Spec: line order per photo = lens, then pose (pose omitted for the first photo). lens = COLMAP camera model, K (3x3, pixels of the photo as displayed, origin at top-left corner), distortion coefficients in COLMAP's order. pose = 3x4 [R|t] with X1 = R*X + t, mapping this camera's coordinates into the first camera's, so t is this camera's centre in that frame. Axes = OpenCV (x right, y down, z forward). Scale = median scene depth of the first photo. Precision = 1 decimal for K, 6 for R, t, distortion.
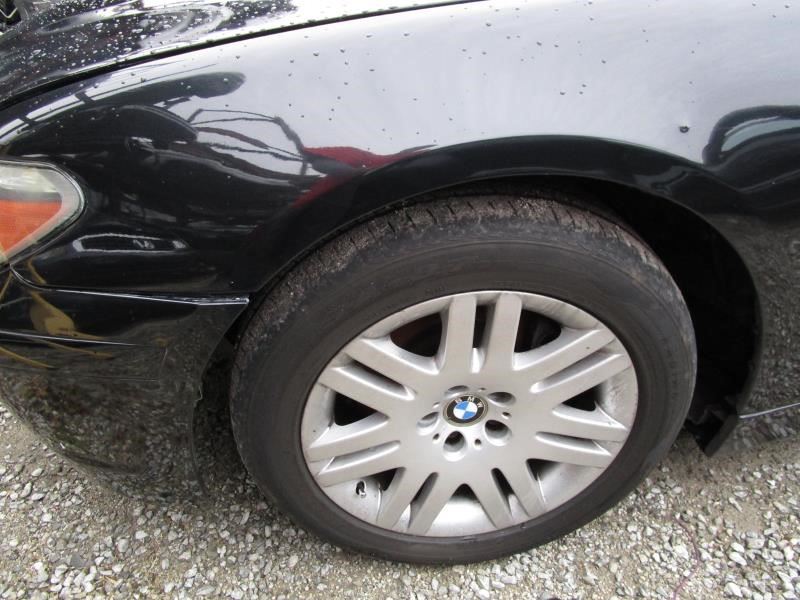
lens RADIAL K [[568.6, 0, 396.8], [0, 568.6, 298.2], [0, 0, 1]] dist [-0.024708, 0.012457]
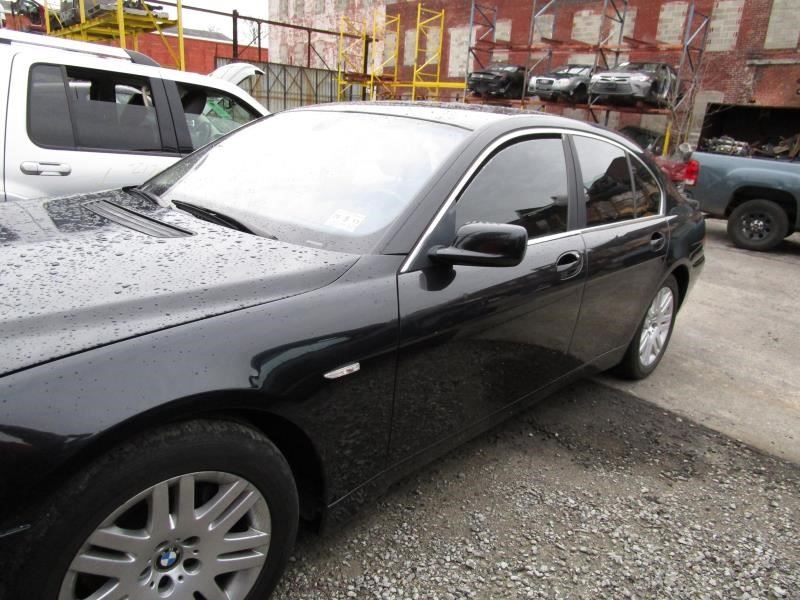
lens RADIAL K [[568.6, 0, 397.1], [0, 568.6, 298.0], [0, 0, 1]] dist [-0.024708, 0.012457]
pose [[0.796825, -0.104635, 0.595081, -0.241970], [0.261476, 0.947606, -0.183501, -0.032630], [-0.544702, 0.301817, 0.782436, -0.817732]]
